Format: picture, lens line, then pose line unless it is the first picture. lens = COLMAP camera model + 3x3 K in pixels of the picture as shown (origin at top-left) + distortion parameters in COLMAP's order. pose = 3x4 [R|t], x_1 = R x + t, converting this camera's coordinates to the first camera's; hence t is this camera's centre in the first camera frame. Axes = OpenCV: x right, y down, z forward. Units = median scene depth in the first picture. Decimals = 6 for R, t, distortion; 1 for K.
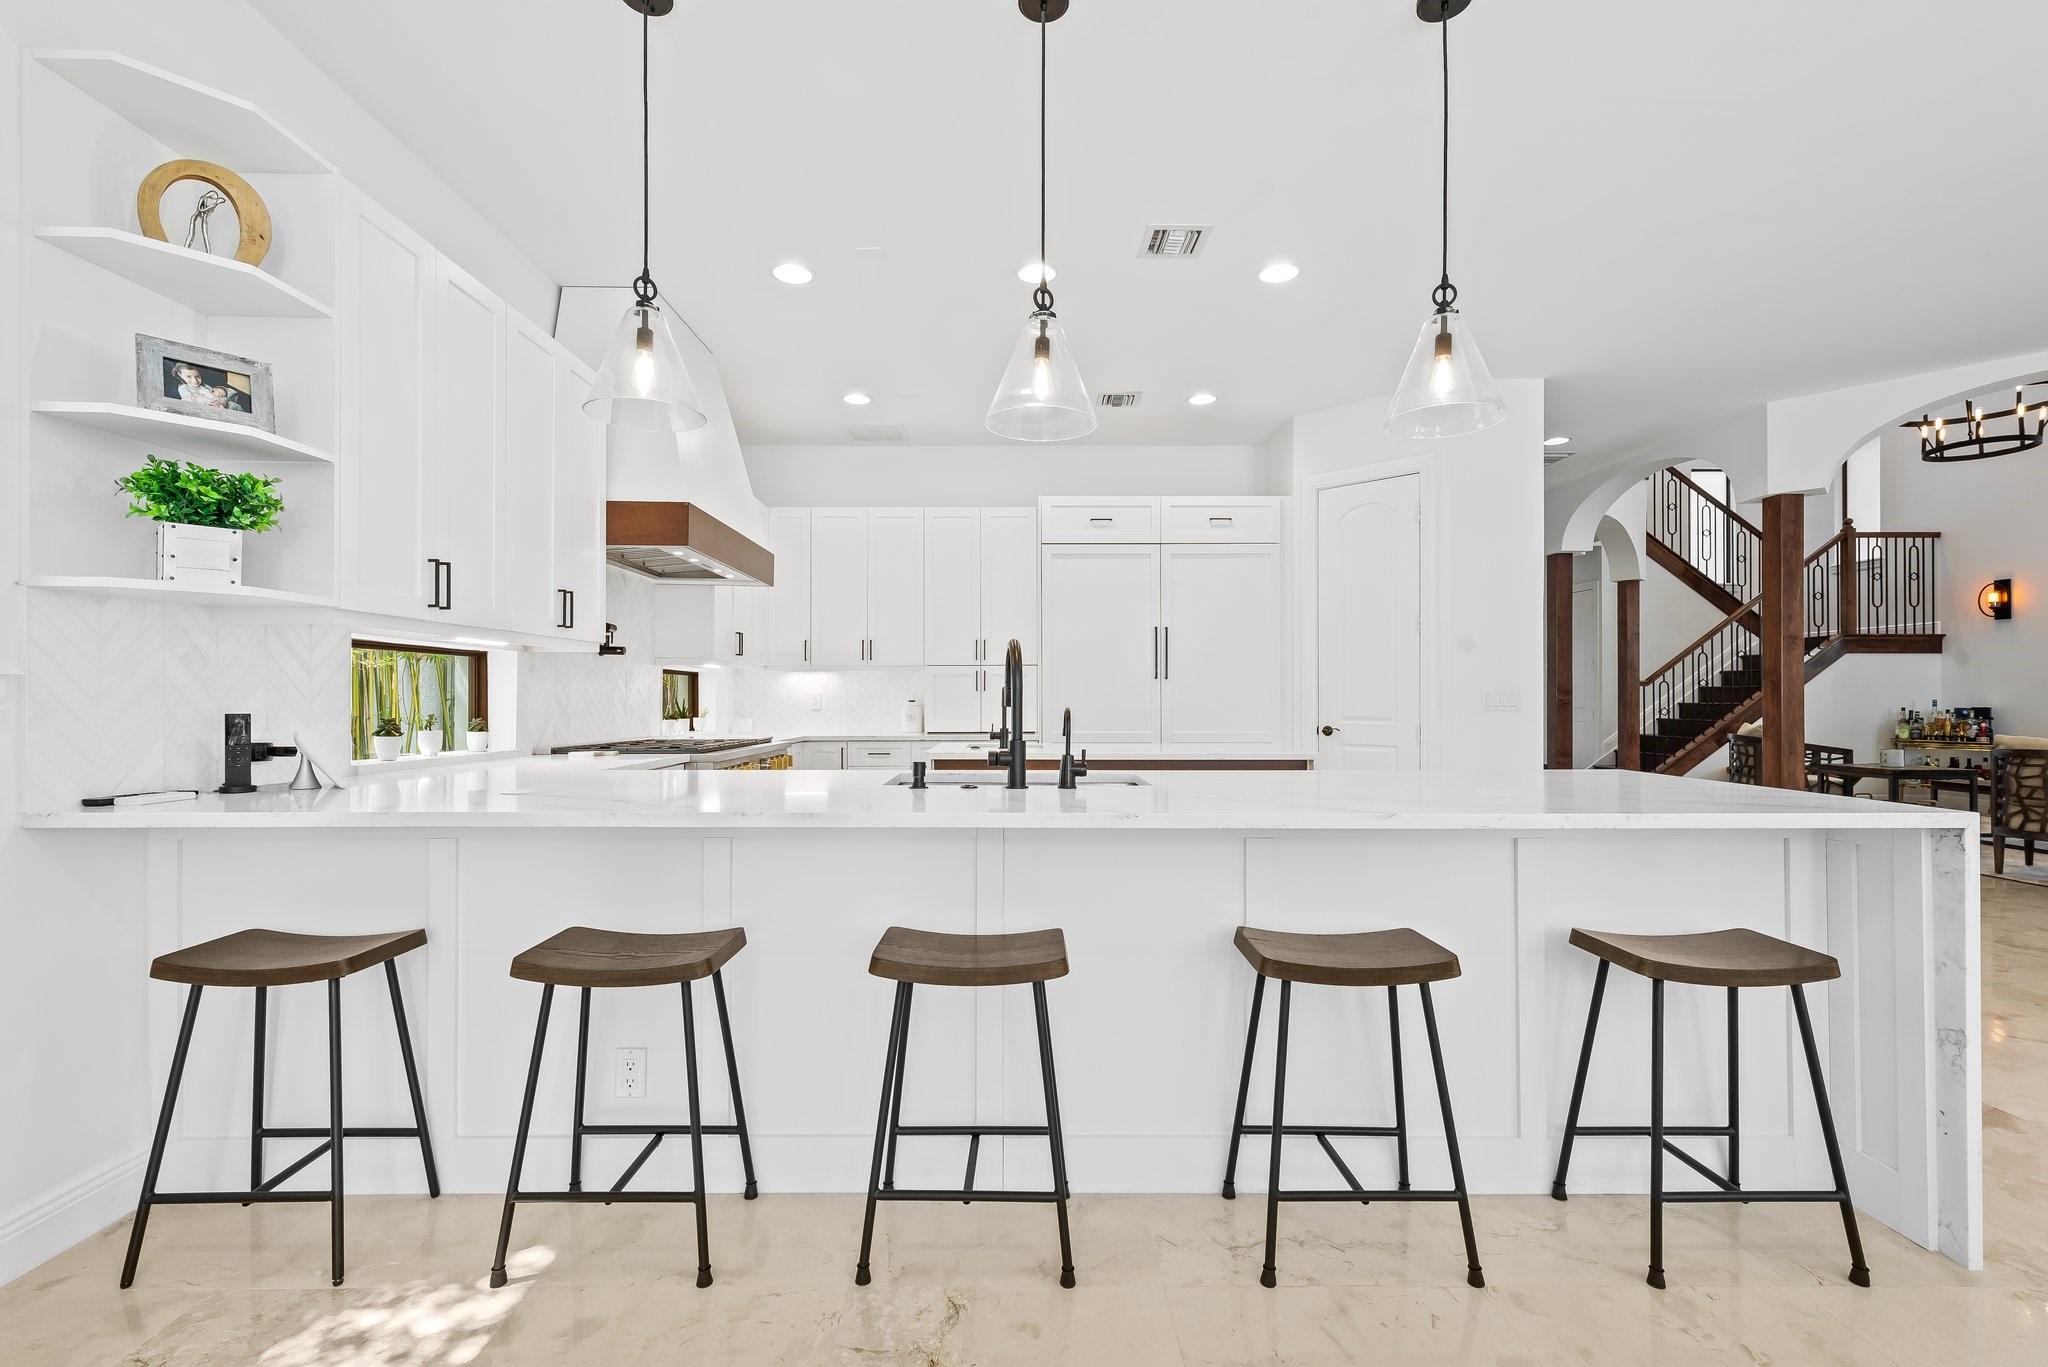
lens RADIAL K [[934.7, 0, 1029.8], [0, 934.7, 692.7], [0, 0, 1]] dist [0.037617, -0.000318]
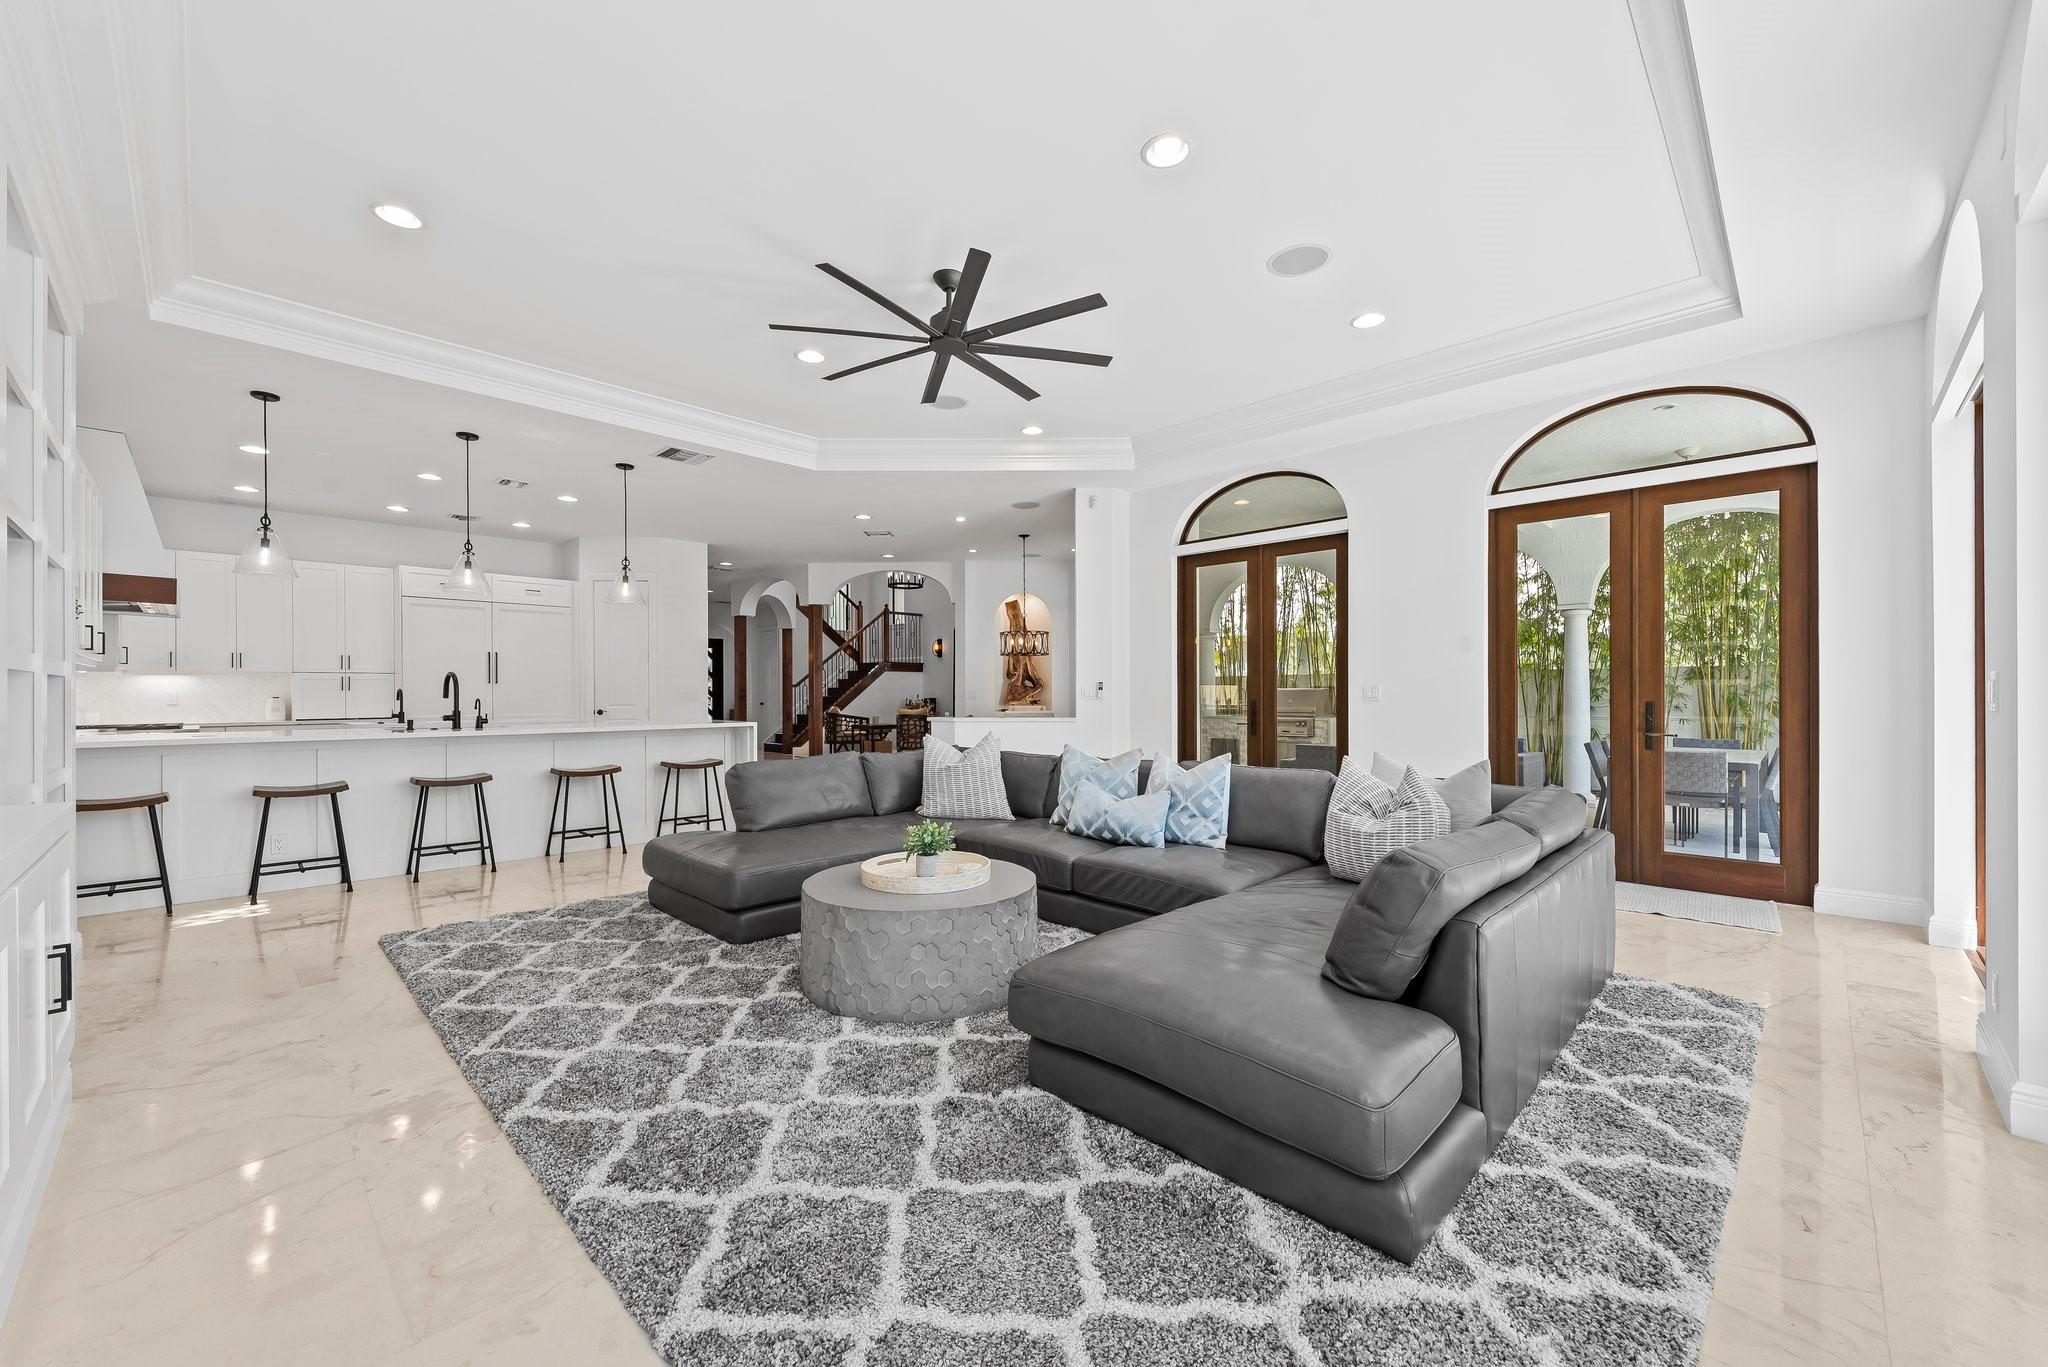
lens RADIAL K [[782.8, 0, 1021.1], [0, 782.8, 691.2], [0, 0, 1]] dist [0.001010, 0.000091]
pose [[0.713689, -0.000104, 0.700463, -0.157904], [-0.001260, 0.999998, 0.001432, -0.003490], [-0.700462, -0.001904, 0.713688, -0.631316]]
